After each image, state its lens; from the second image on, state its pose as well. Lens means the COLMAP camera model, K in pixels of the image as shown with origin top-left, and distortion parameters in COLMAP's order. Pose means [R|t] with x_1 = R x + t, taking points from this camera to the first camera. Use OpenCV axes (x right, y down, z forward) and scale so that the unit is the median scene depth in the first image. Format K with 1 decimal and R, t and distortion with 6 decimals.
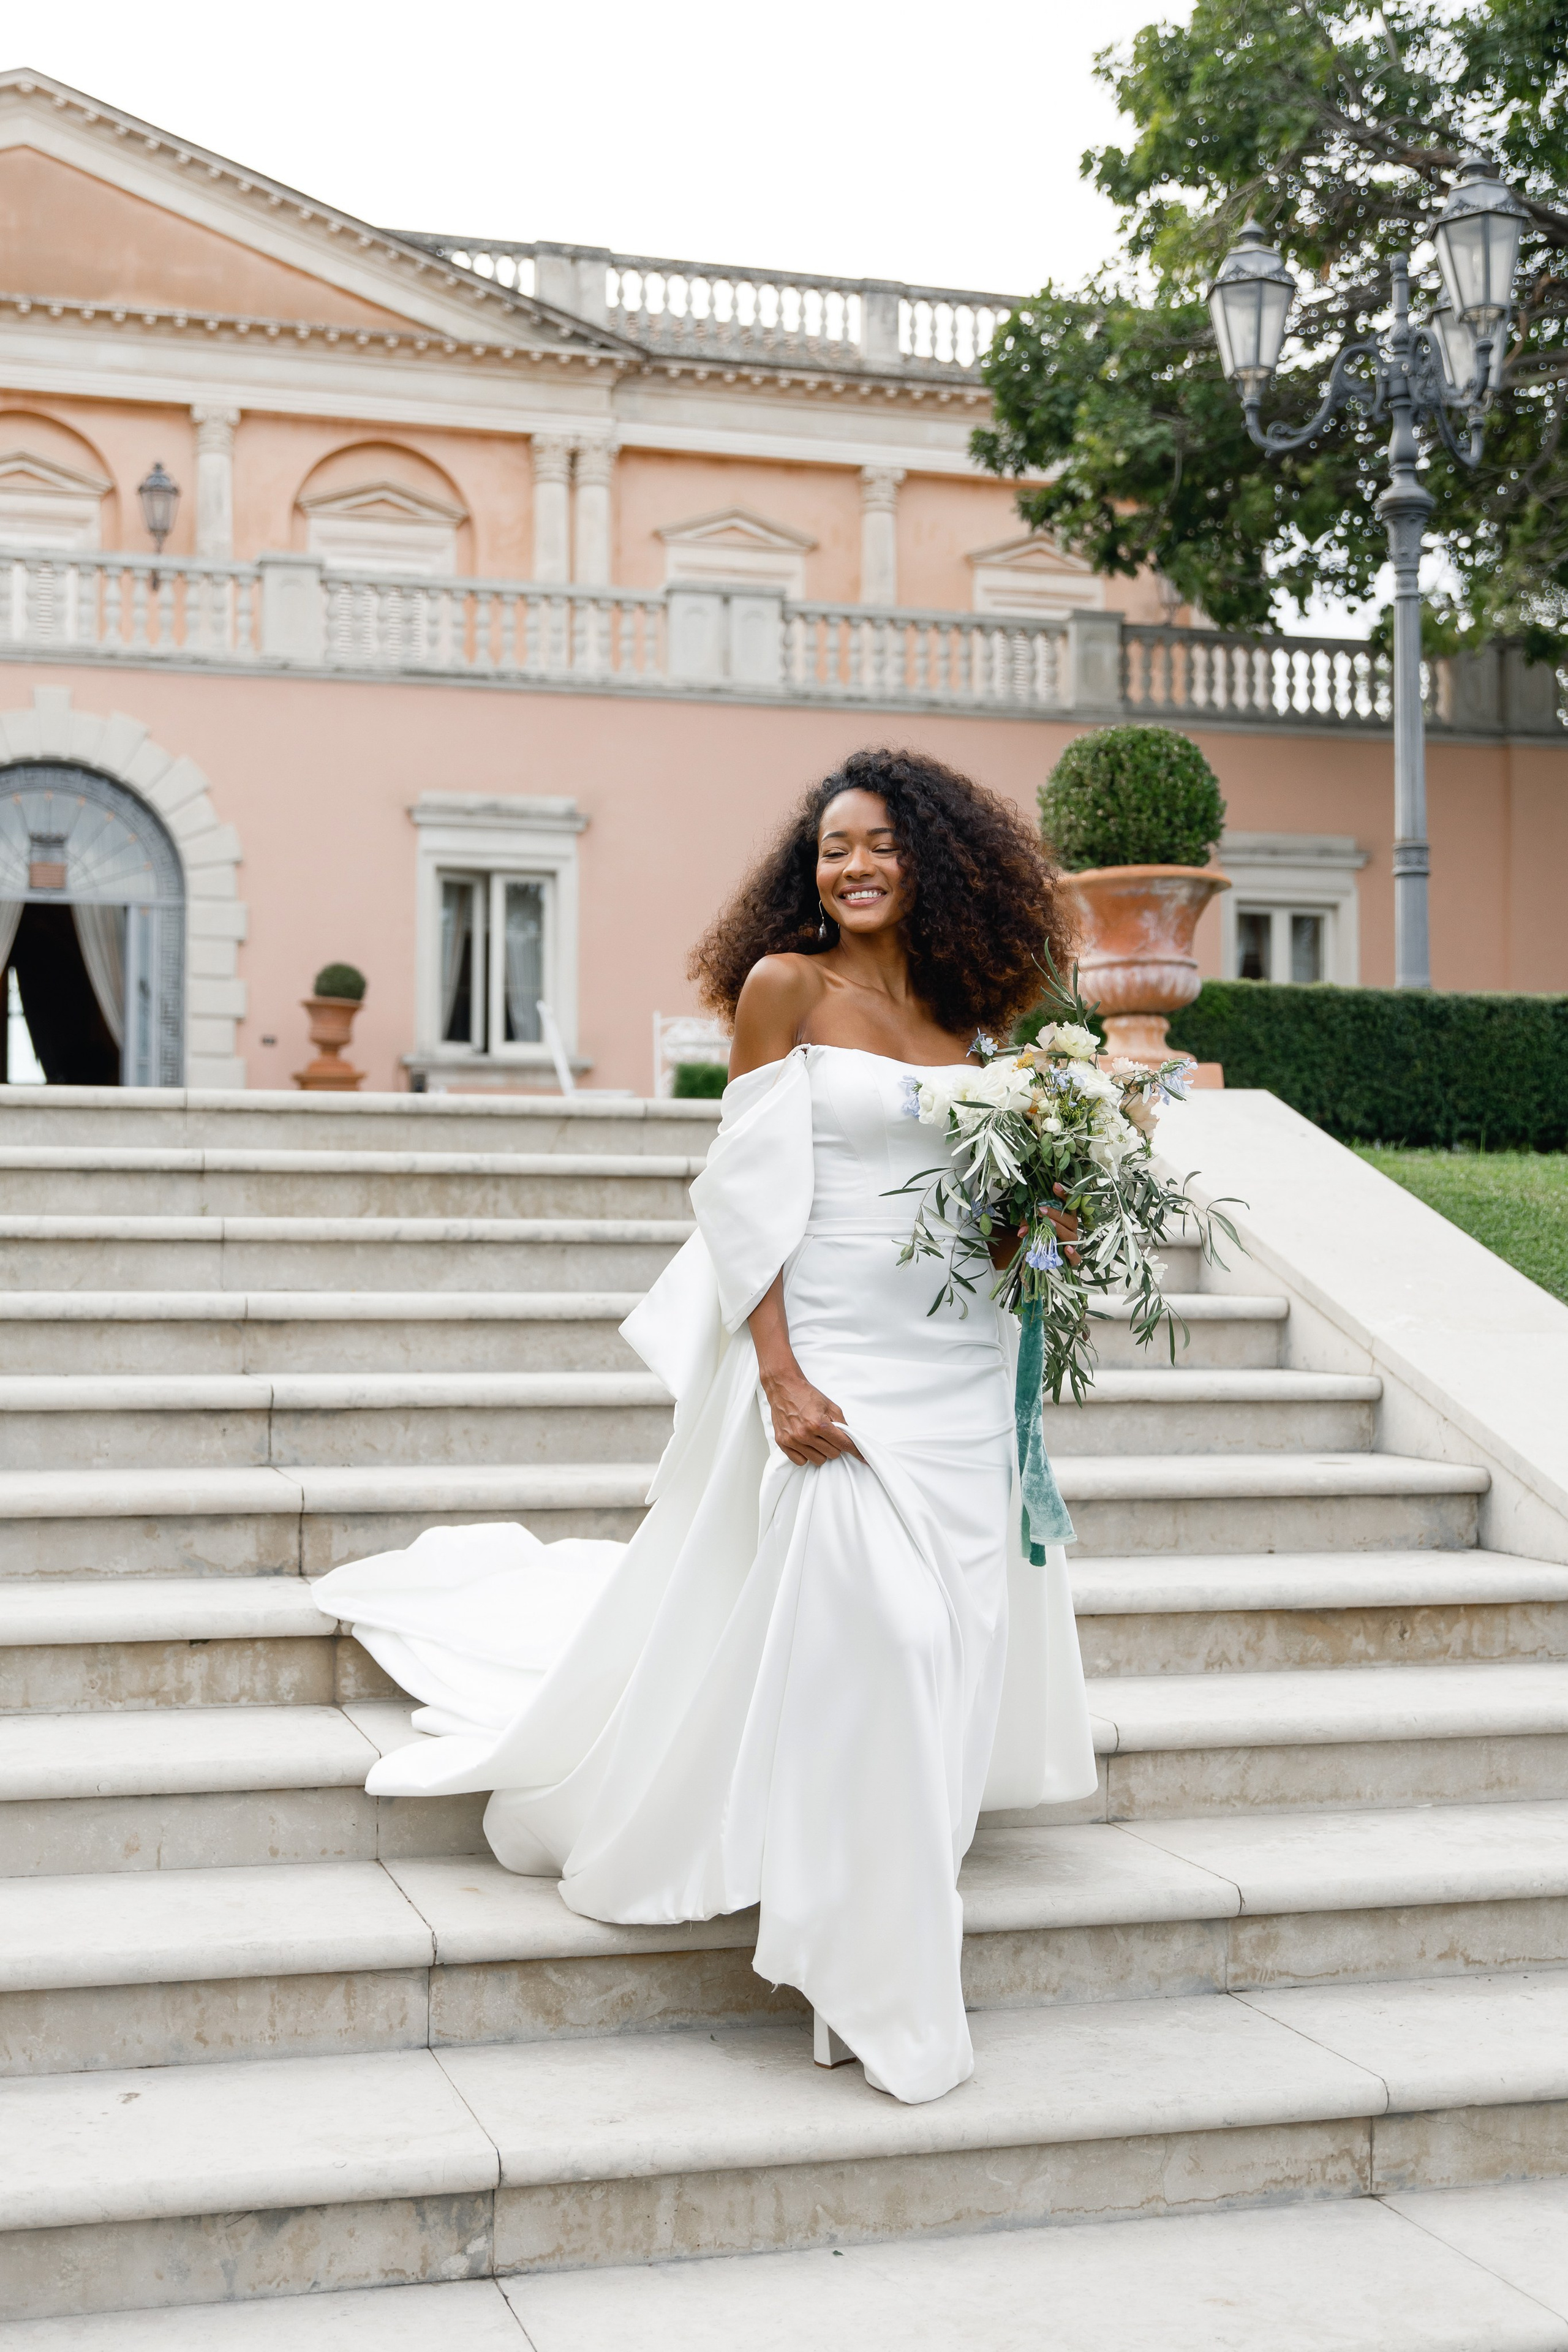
lens RADIAL K [[2817.1, 0, 769.6], [0, 2817.1, 1183.4], [0, 0, 1]] dist [-0.019680, 0.000000]
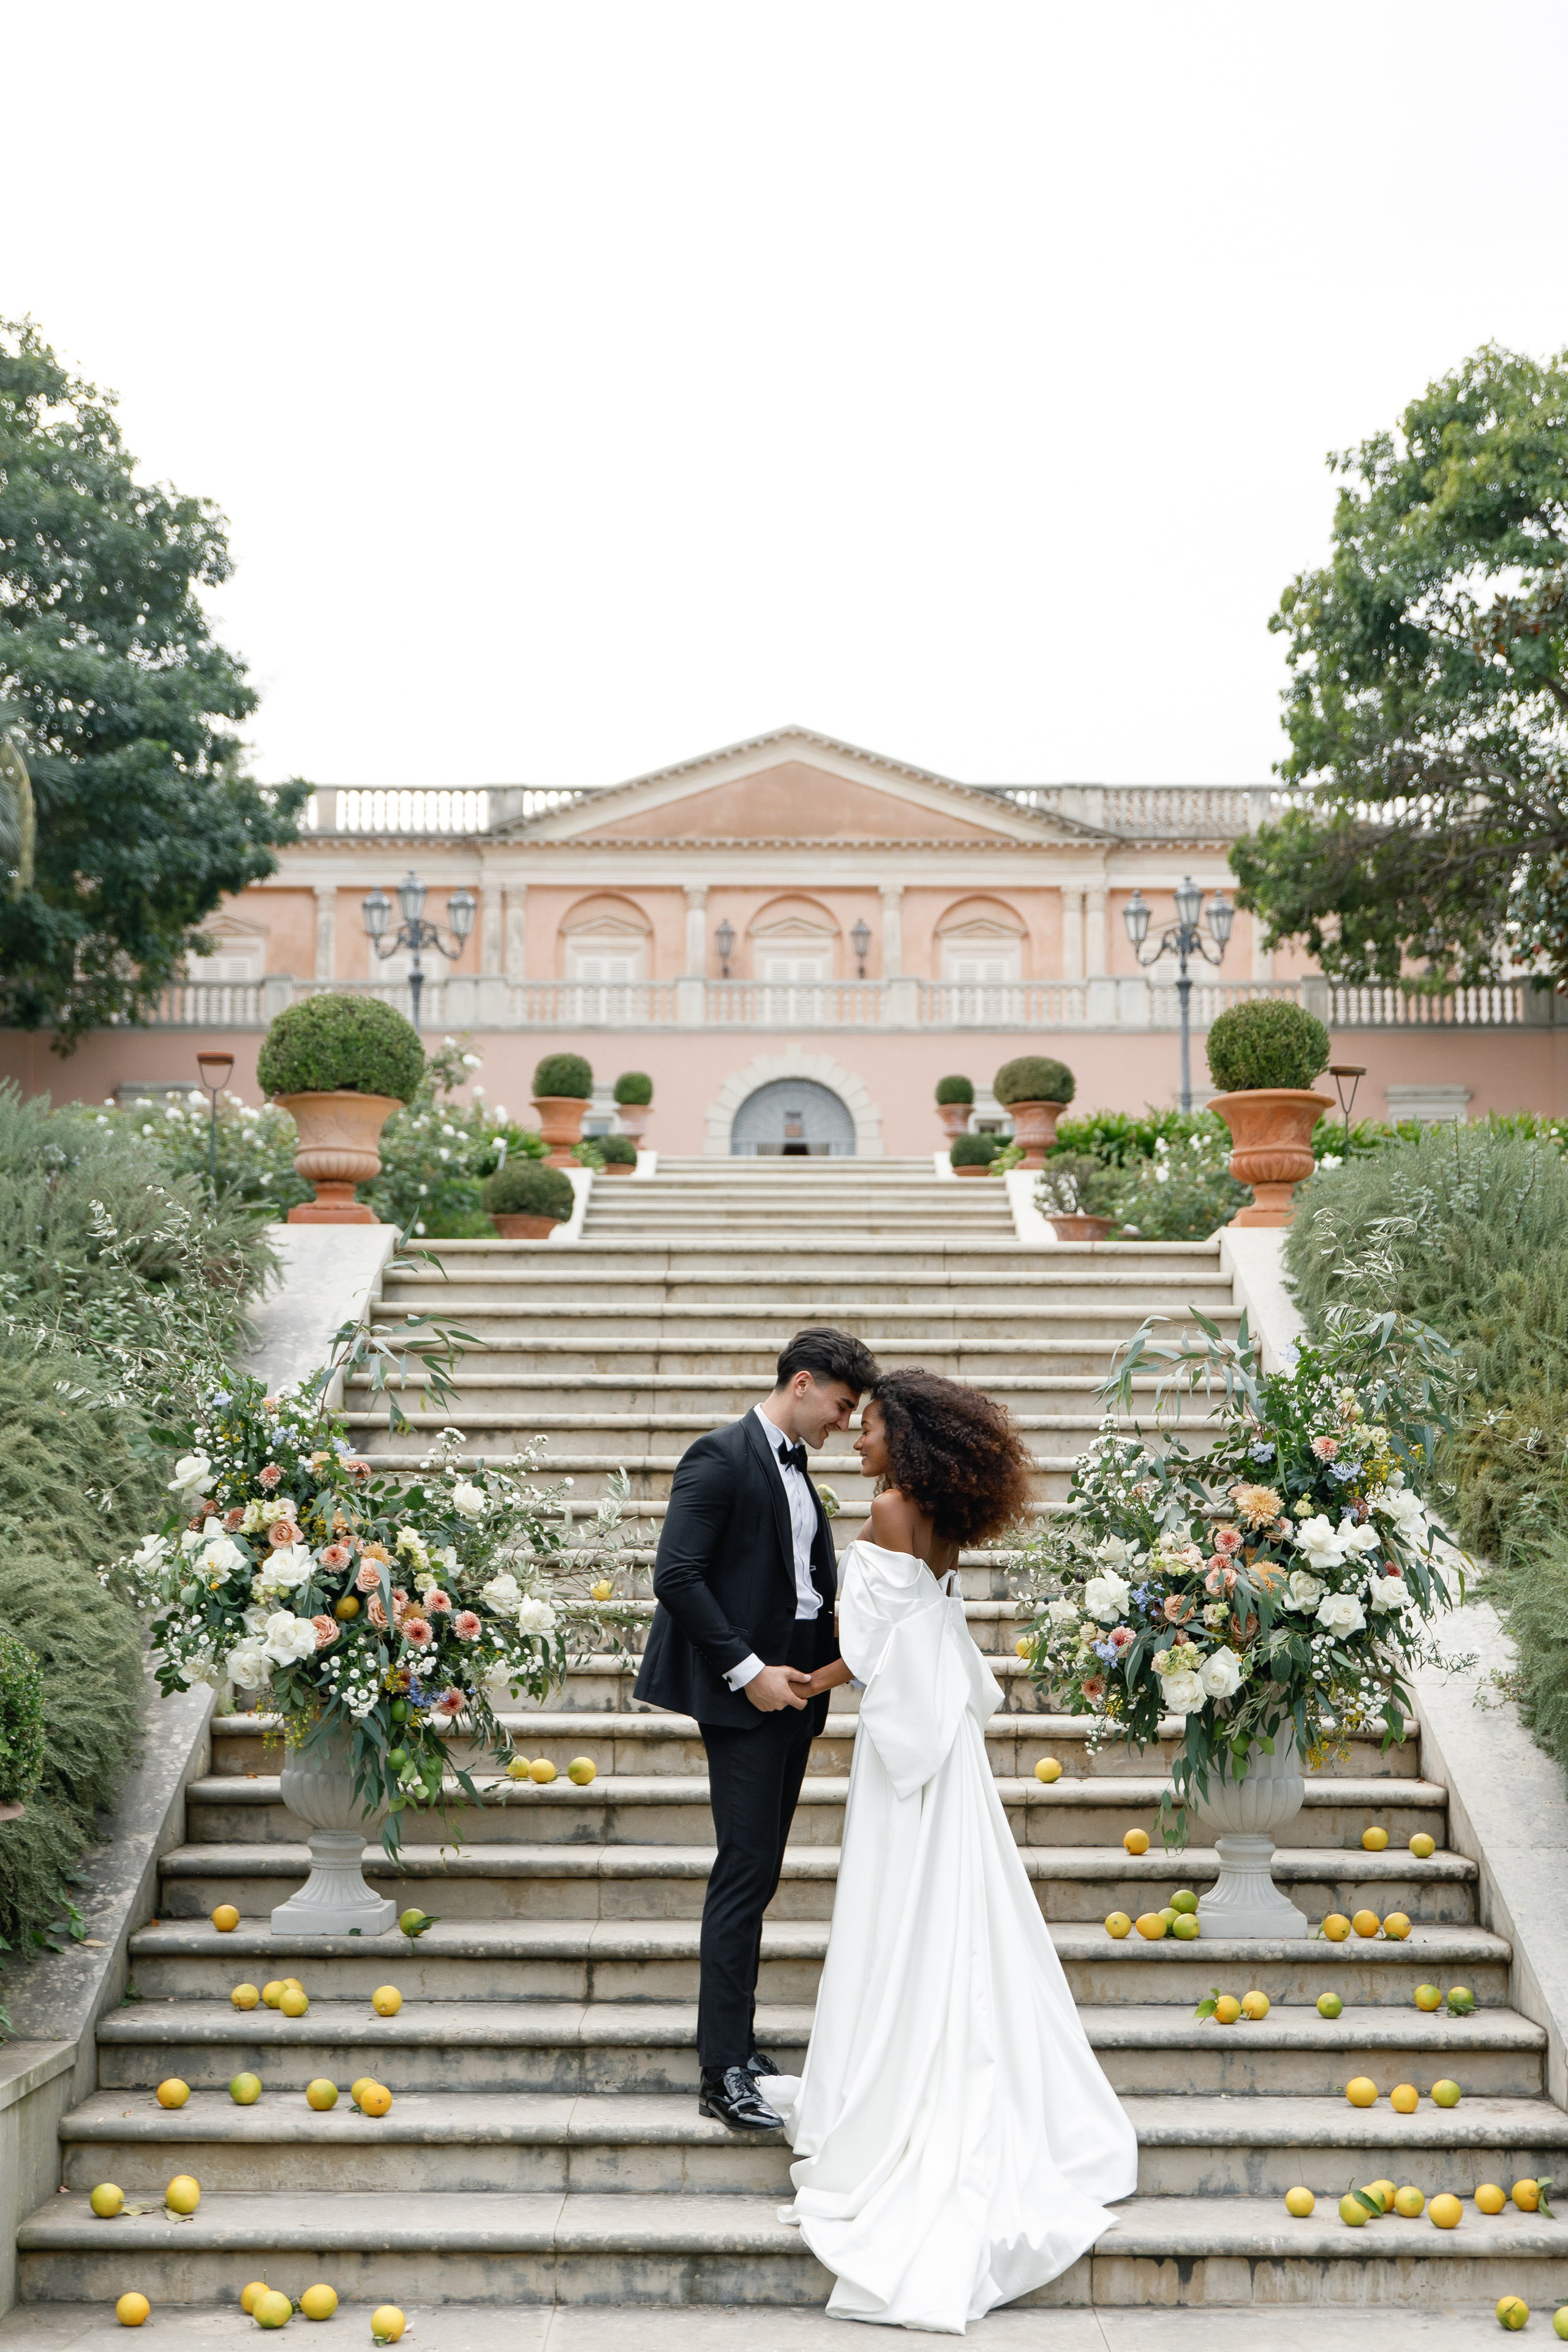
lens RADIAL K [[3226.6, 0, 797.7], [0, 3226.6, 1187.3], [0, 0, 1]] dist [0.019474, 0.000000]
pose [[0.954494, -0.035158, -0.296150, 0.389997], [0.005597, 0.994964, -0.100081, 0.147922], [0.298177, 0.093870, 0.949884, -1.097491]]
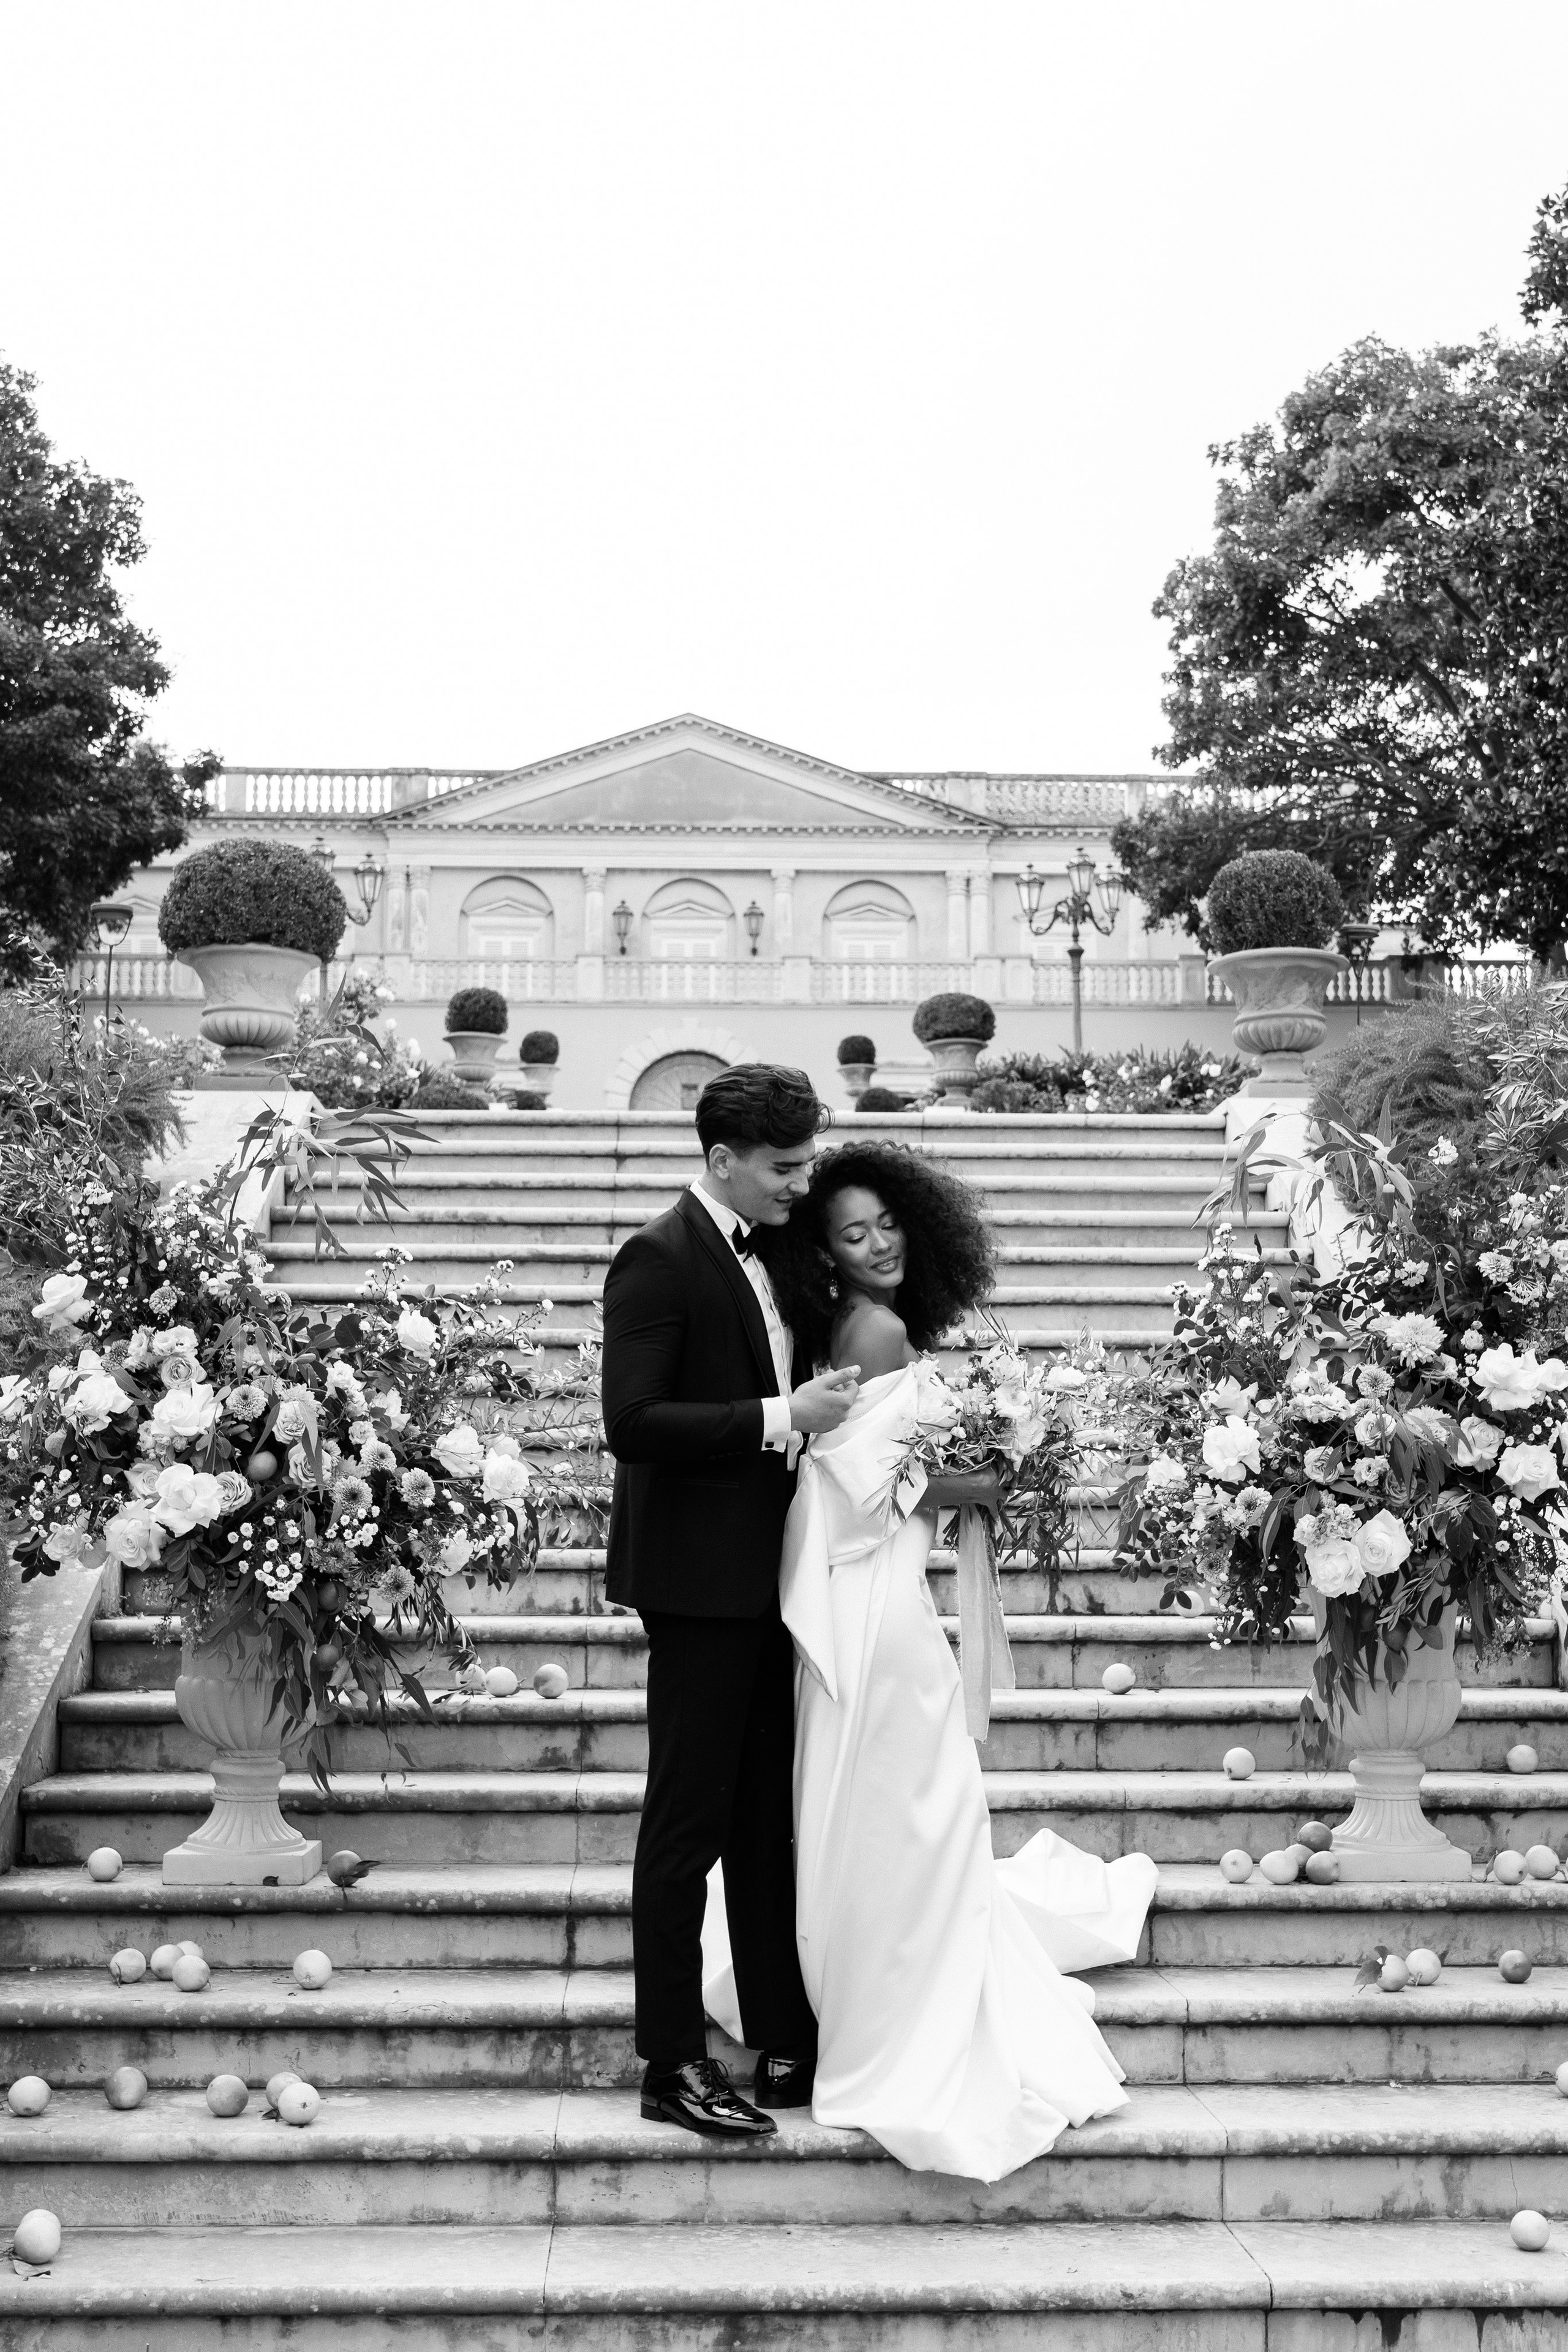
lens RADIAL K [[3008.3, 0, 788.2], [0, 3008.3, 1163.8], [0, 0, 1]] dist [0.006349, 0.000000]
pose [[0.964902, -0.034703, -0.260308, 0.356340], [0.007040, 0.994292, -0.106459, 0.157673], [0.262517, 0.100890, 0.959639, -1.027336]]
